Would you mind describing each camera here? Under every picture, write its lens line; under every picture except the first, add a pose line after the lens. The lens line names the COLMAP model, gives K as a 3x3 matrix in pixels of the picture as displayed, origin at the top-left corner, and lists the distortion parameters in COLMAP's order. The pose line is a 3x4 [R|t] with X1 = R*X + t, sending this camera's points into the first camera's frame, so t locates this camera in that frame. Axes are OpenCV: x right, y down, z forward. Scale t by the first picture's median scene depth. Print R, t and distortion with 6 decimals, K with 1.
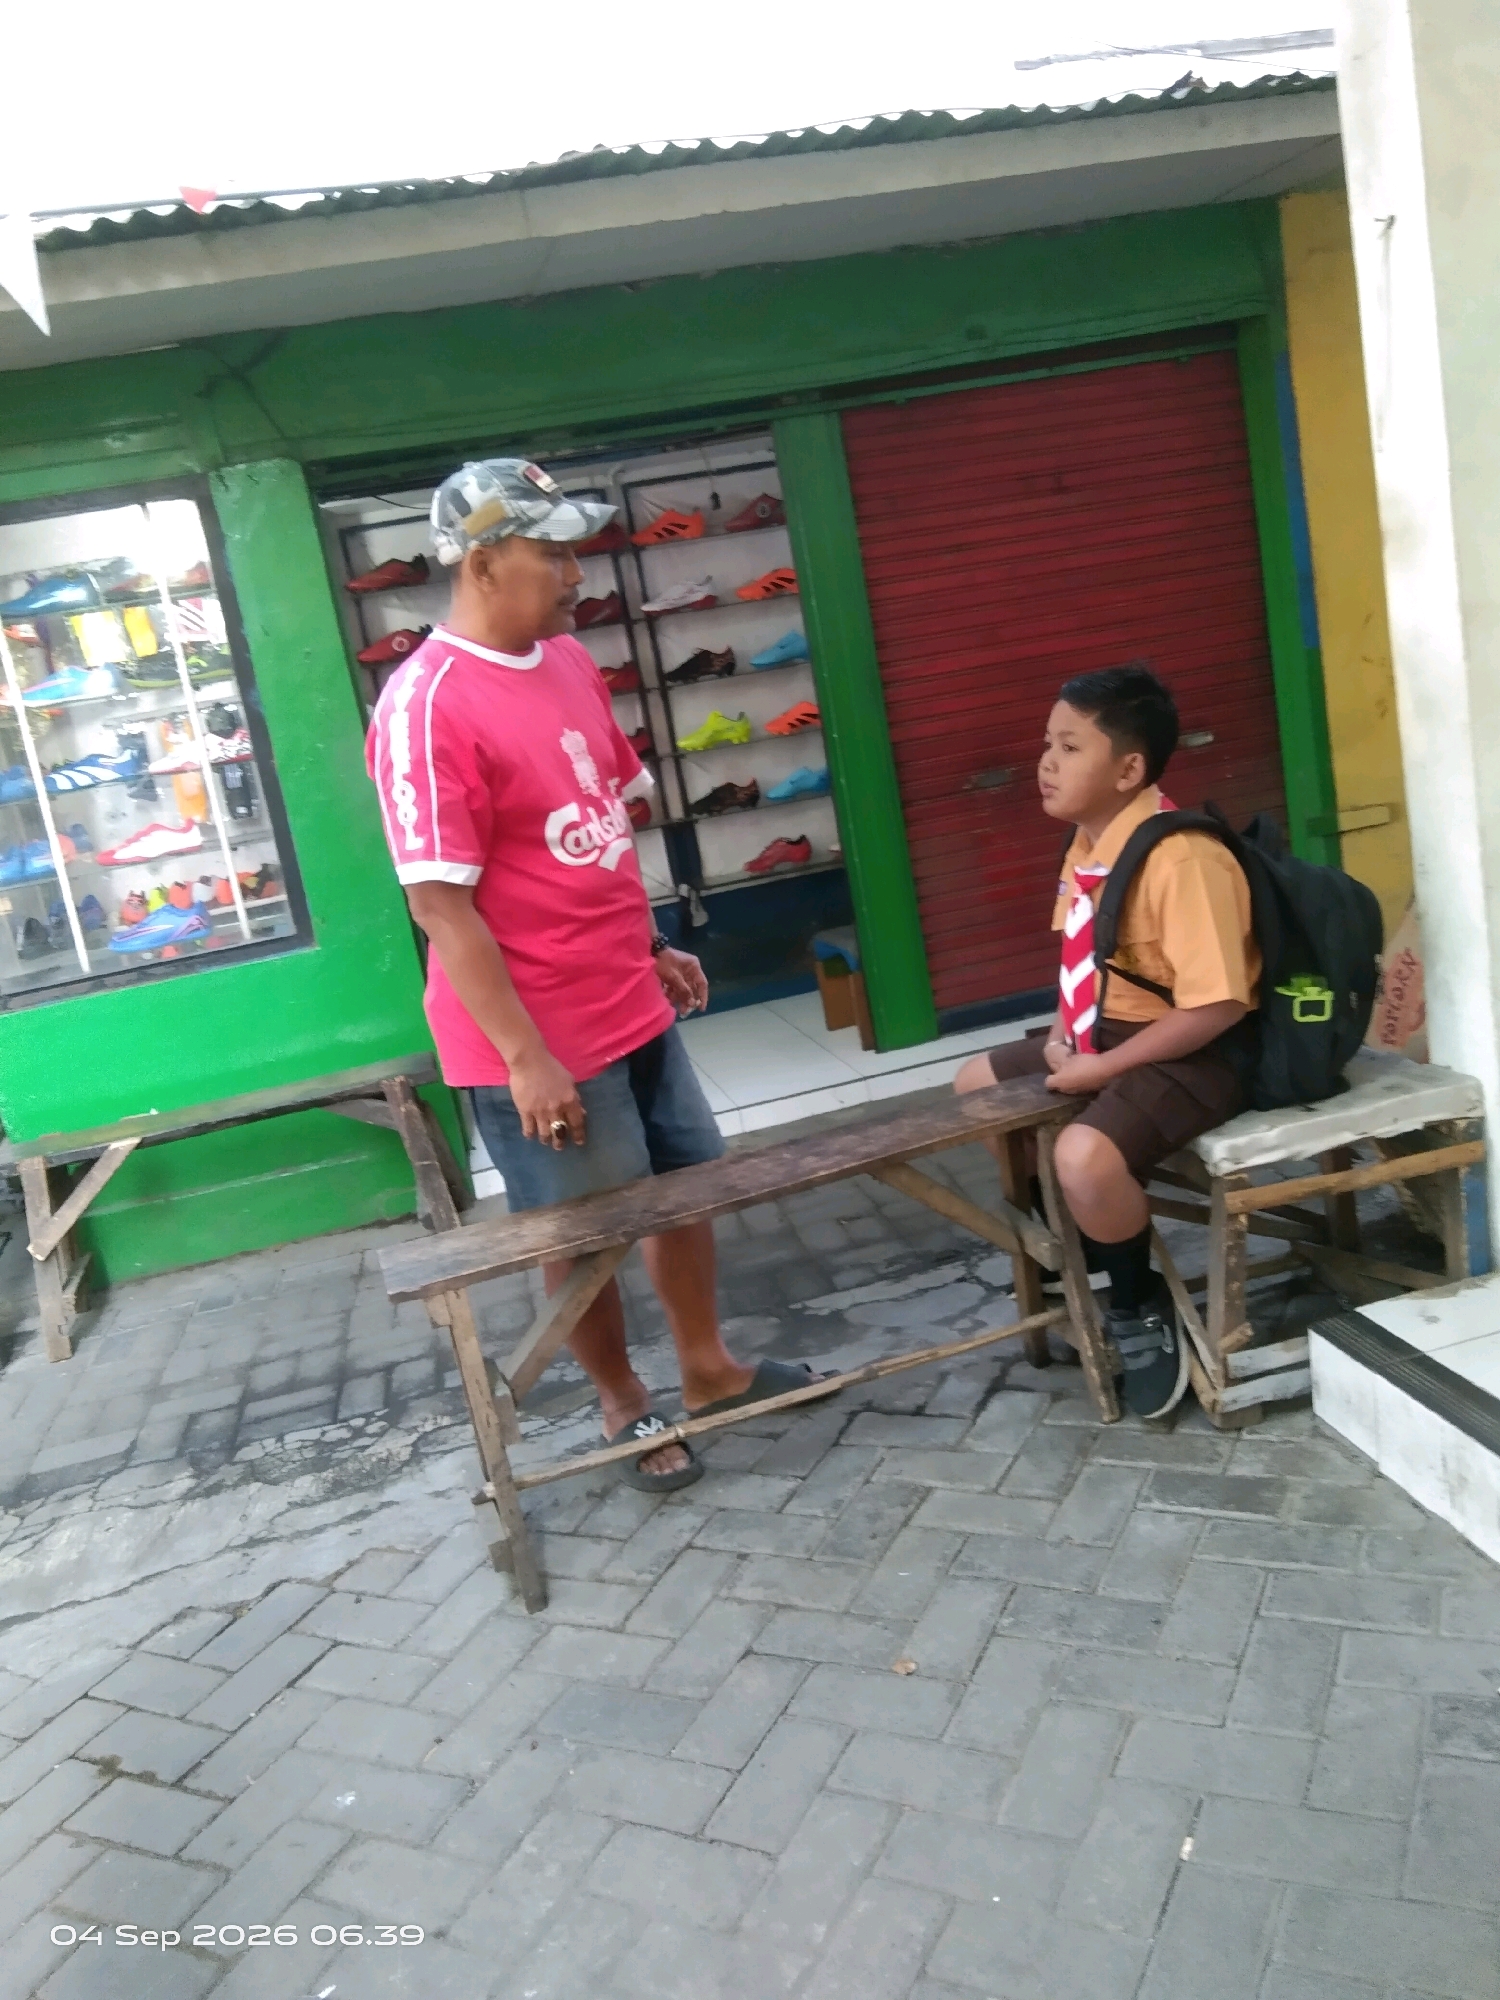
lens RADIAL K [[1552.2, 0, 750.0], [0, 1552.2, 1000.0], [0, 0, 1]] dist [-0.018183, -0.005962]
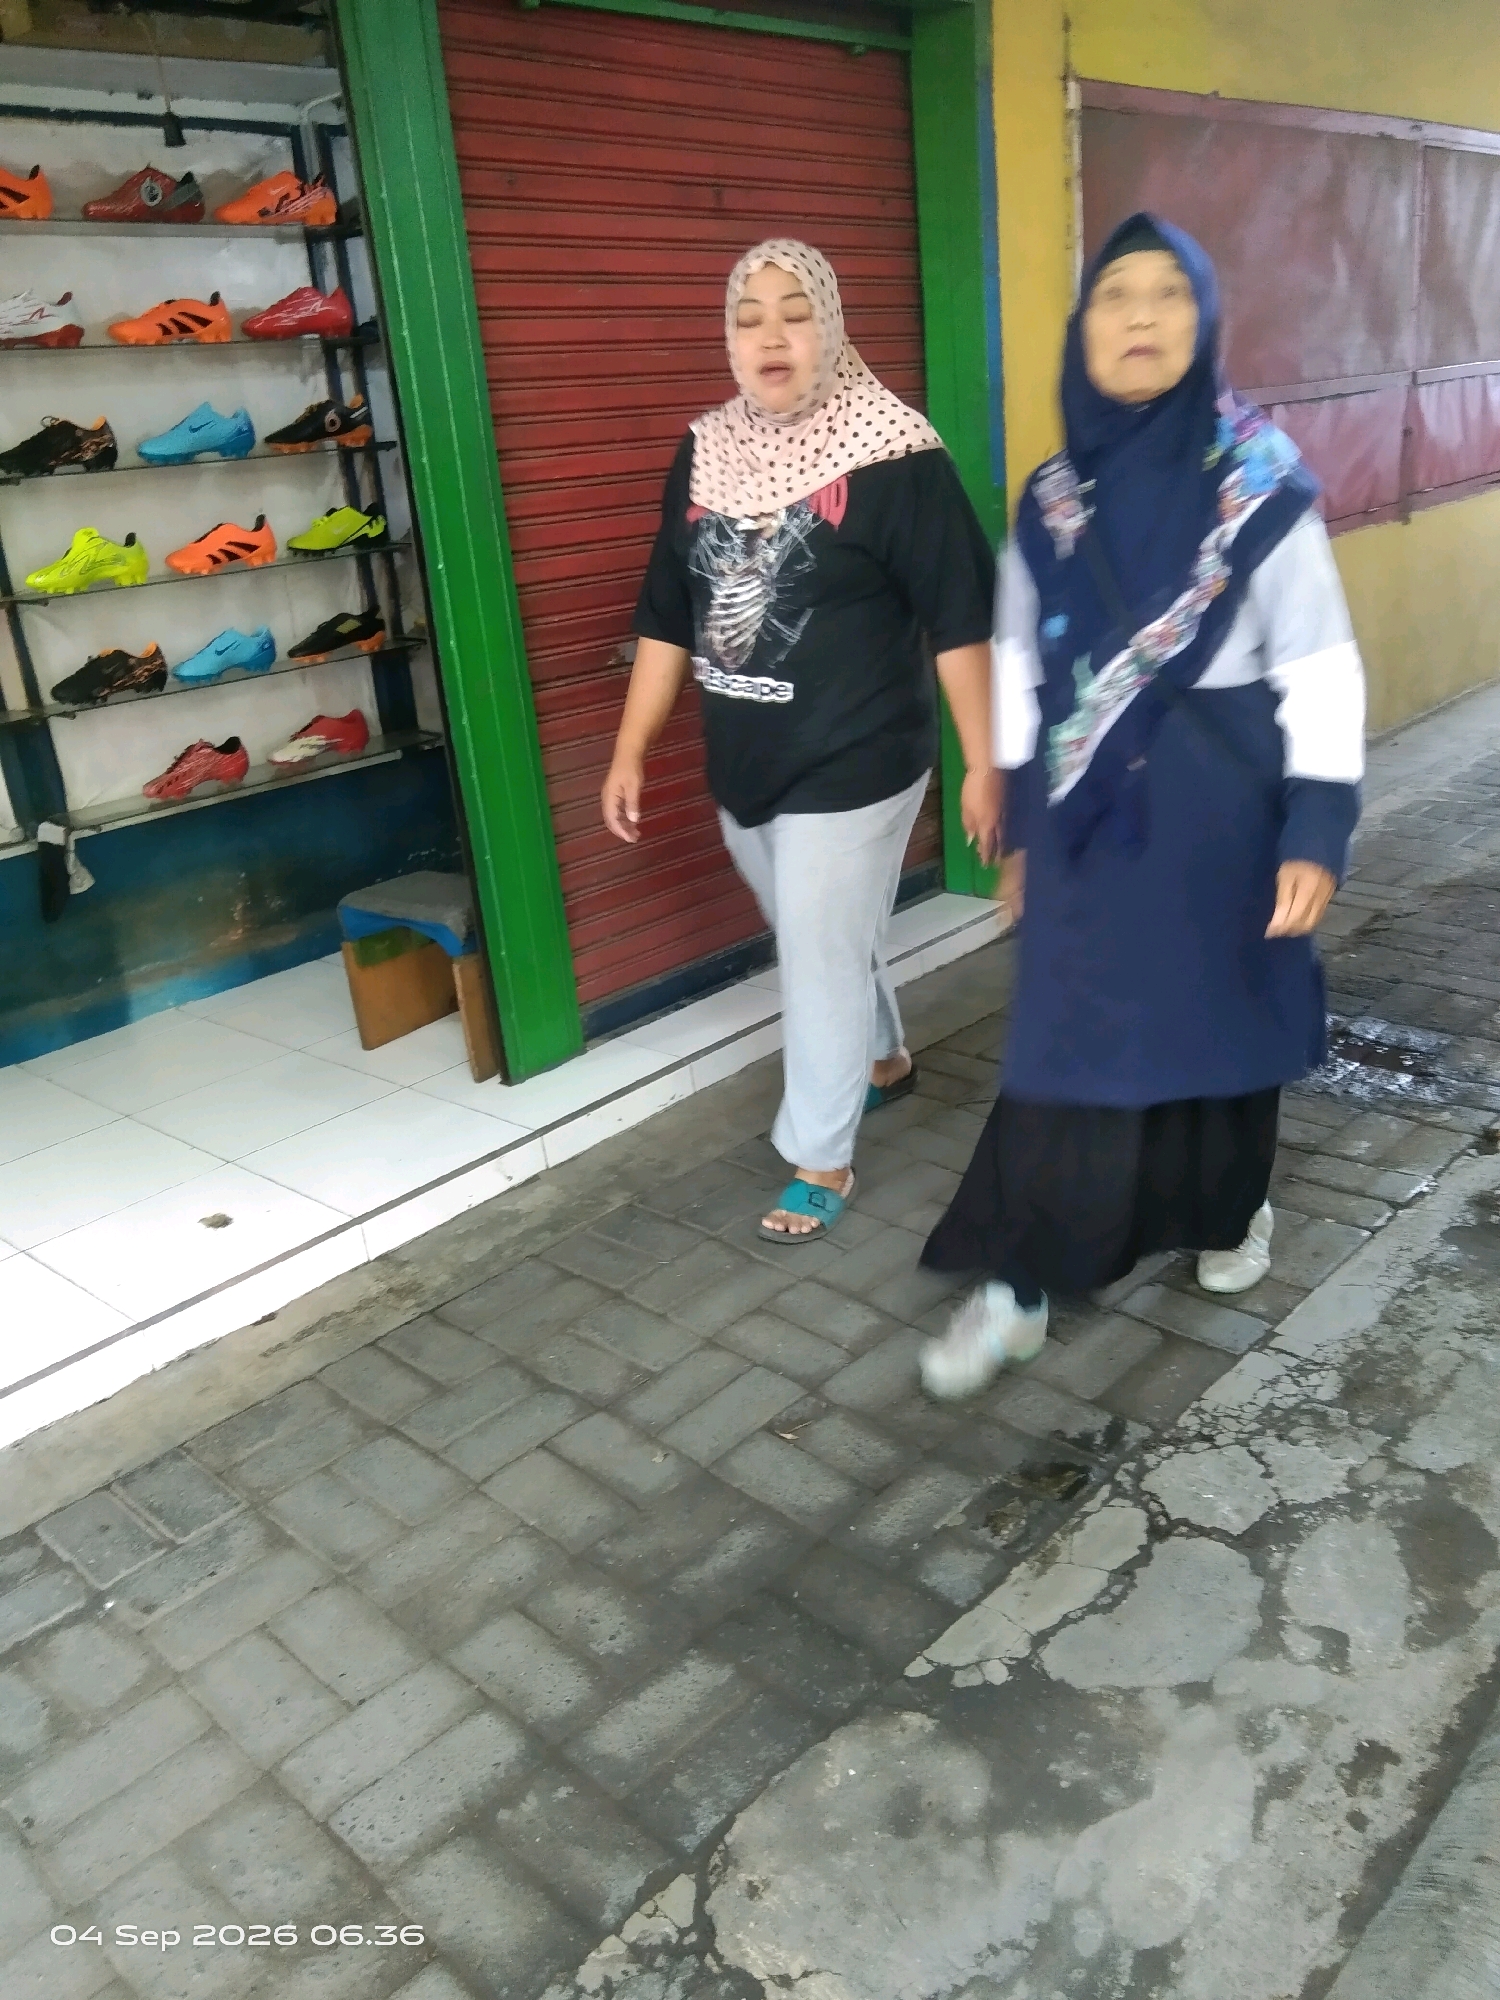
lens RADIAL K [[1643.4, 0, 748.0], [0, 1643.4, 963.2], [0, 0, 1]] dist [-0.004427, -0.001714]
pose [[0.834672, -0.078050, 0.545188, -0.193389], [0.062995, 0.996940, 0.046281, -0.039223], [-0.547132, -0.004285, 0.837035, 0.391979]]
